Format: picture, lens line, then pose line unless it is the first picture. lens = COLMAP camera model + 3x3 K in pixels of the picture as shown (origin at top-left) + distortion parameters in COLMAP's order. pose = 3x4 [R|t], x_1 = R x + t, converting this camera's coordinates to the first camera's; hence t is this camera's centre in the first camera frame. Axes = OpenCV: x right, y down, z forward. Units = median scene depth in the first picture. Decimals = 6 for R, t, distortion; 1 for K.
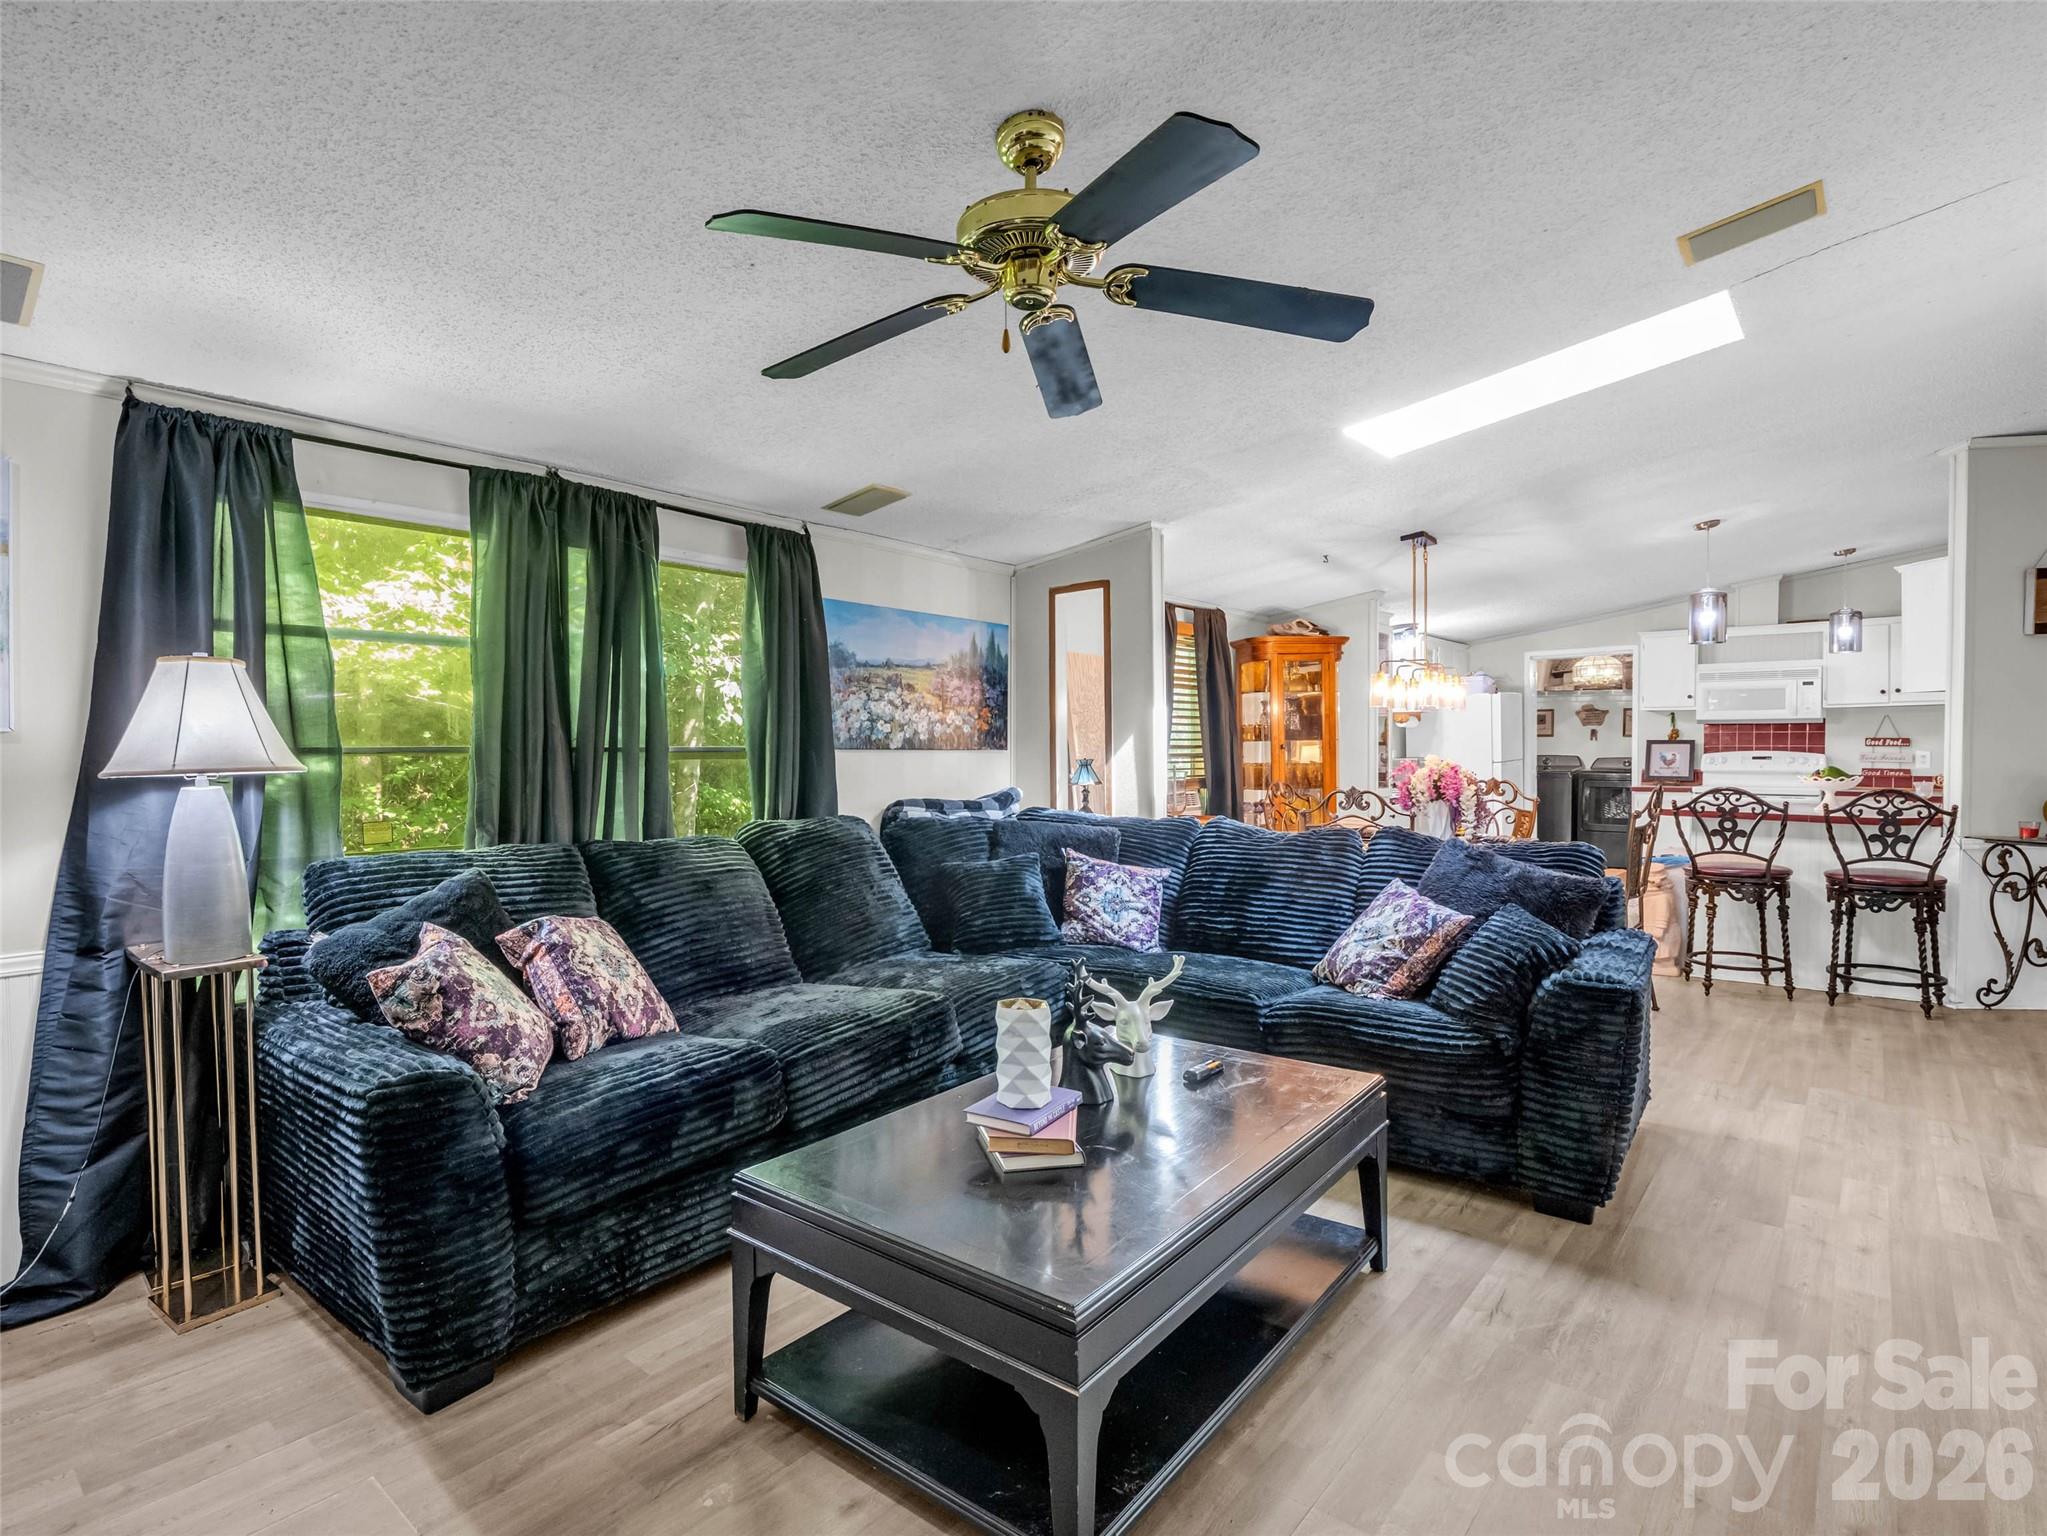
lens RADIAL K [[1039.8, 0, 1011.8], [0, 1039.8, 765.2], [0, 0, 1]] dist [0.000683, -0.003032]
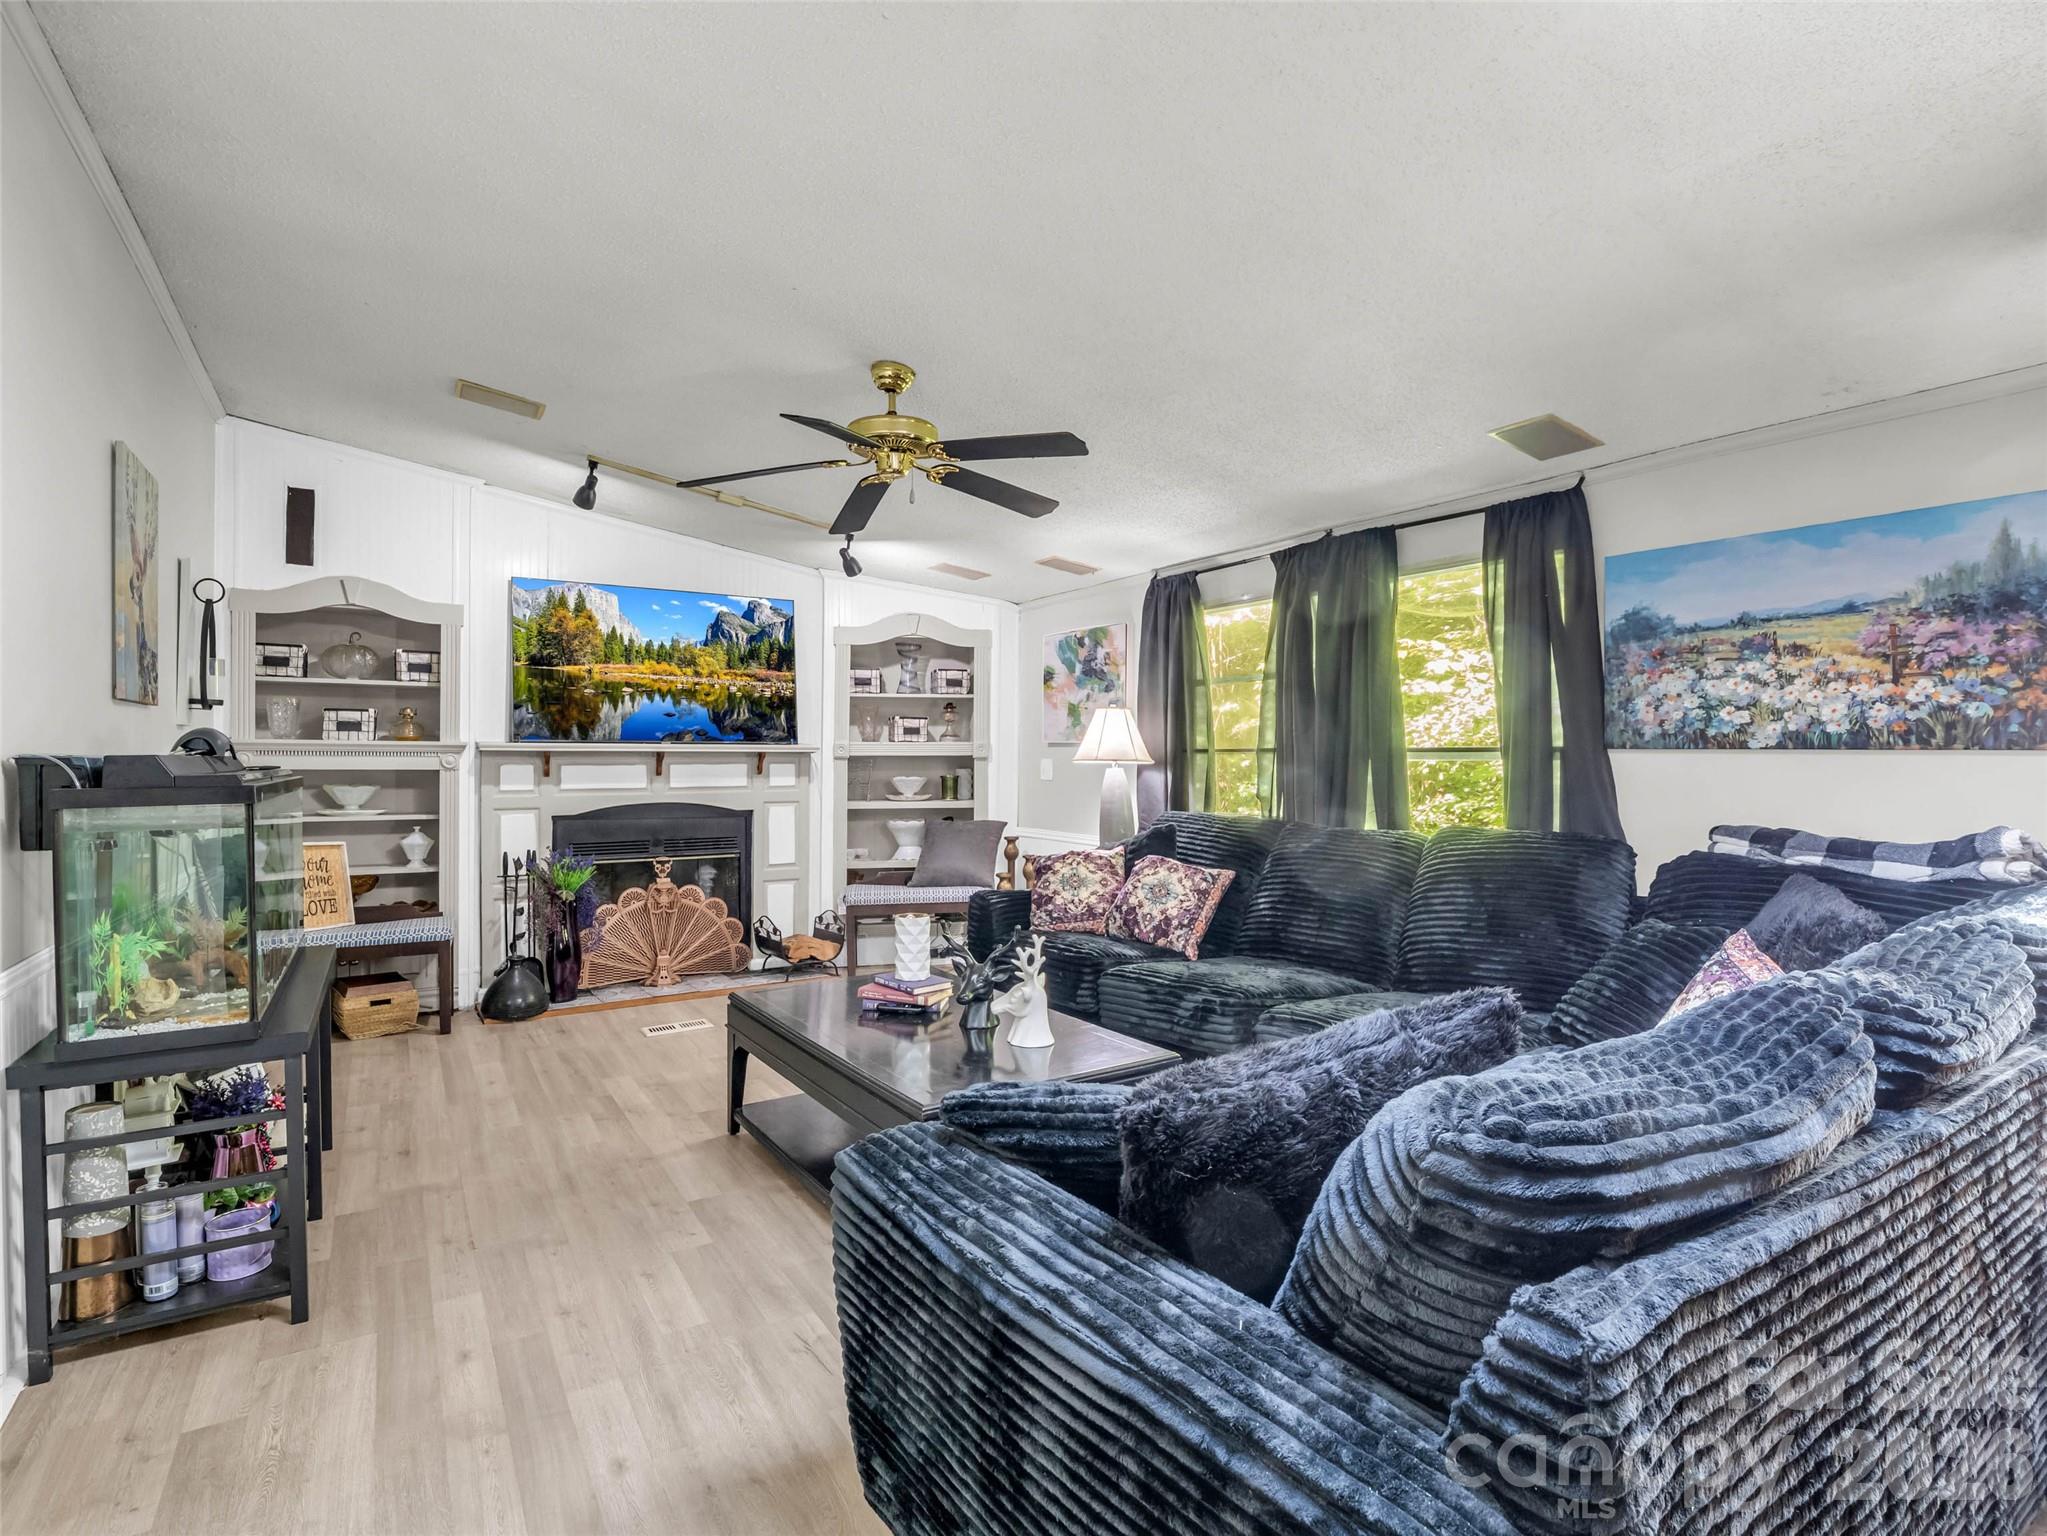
lens RADIAL K [[1039.8, 0, 1041.6], [0, 1039.8, 761.4], [0, 0, 1]] dist [0.000683, -0.003032]
pose [[-0.305095, 0.012282, -0.952243, 0.658565], [-0.012823, 0.999773, 0.017003, -0.012915], [0.952235, 0.017398, -0.304869, 0.782921]]
